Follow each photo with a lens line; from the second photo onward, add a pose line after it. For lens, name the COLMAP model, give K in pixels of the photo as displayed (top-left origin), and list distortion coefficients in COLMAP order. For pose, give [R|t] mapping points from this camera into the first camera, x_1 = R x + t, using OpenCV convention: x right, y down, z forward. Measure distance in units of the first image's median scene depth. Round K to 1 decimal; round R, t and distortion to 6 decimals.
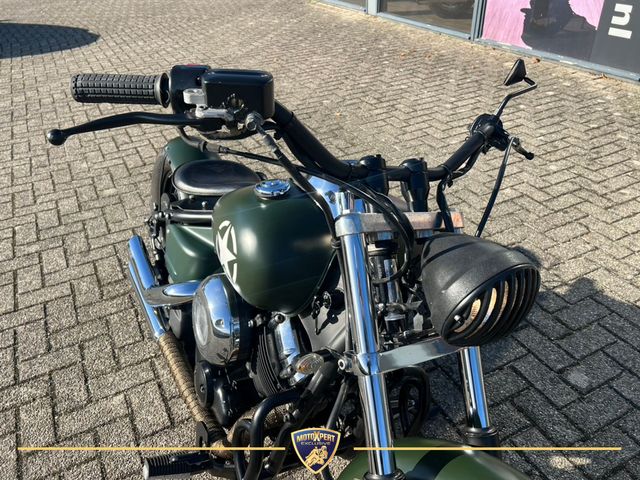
lens RADIAL K [[505.9, 0, 318.9], [0, 505.9, 236.8], [0, 0, 1]] dist [0.038065, -0.031685]
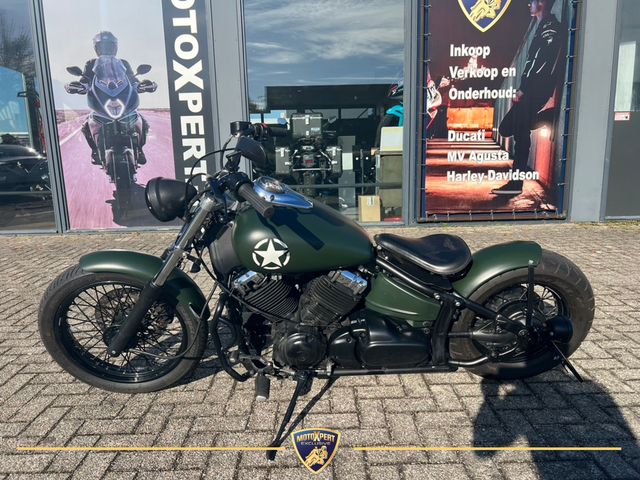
lens RADIAL K [[484.3, 0, 323.2], [0, 484.3, 241.7], [0, 0, 1]] dist [0.042899, -0.043298]
pose [[0.447024, -0.146199, 0.882494, -1.026214], [0.489514, 0.865706, -0.104544, 0.064978], [-0.748696, 0.478726, 0.458558, 0.228982]]
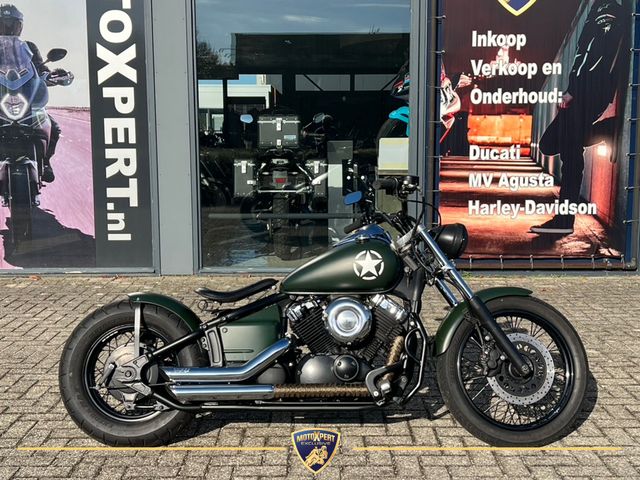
lens RADIAL K [[860.2, 0, 324.7], [0, 860.2, 242.0], [0, 0, 1]] dist [0.066257, 0.000000]
pose [[0.456009, -0.085706, 0.885839, -1.643563], [0.470347, 0.868199, -0.158124, 0.205504], [-0.755532, 0.488758, 0.436218, -0.238500]]
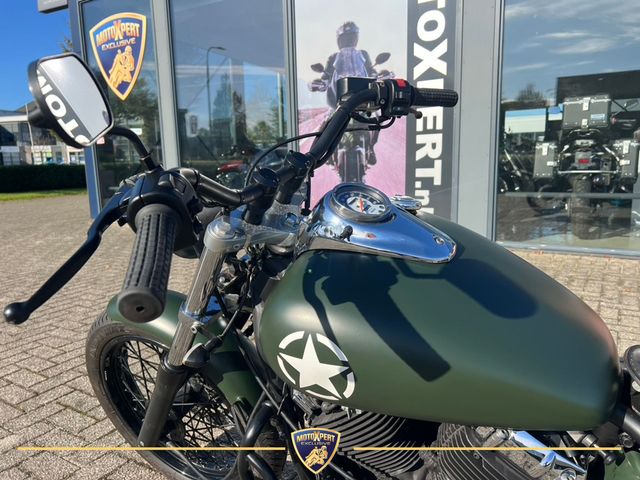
lens RADIAL K [[484.3, 0, 322.3], [0, 484.3, 244.7], [0, 0, 1]] dist [0.042899, -0.043298]
pose [[0.850578, -0.083204, 0.519224, -0.531611], [0.283278, 0.904382, -0.319133, -0.009491], [-0.443024, 0.418533, 0.792818, 0.360375]]
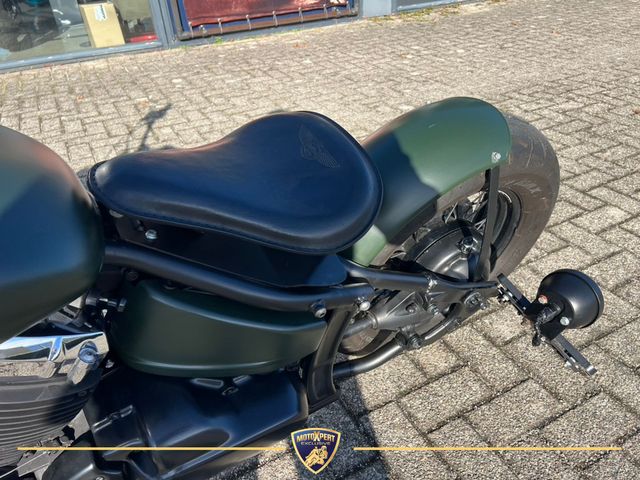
lens RADIAL K [[484.3, 0, 328.9], [0, 484.3, 235.5], [0, 0, 1]] dist [0.042899, -0.043298]
pose [[-0.022455, -0.512445, 0.858426, -0.424410], [0.581365, 0.691846, 0.428211, -0.006099], [-0.813333, 0.508674, 0.282382, 0.402213]]
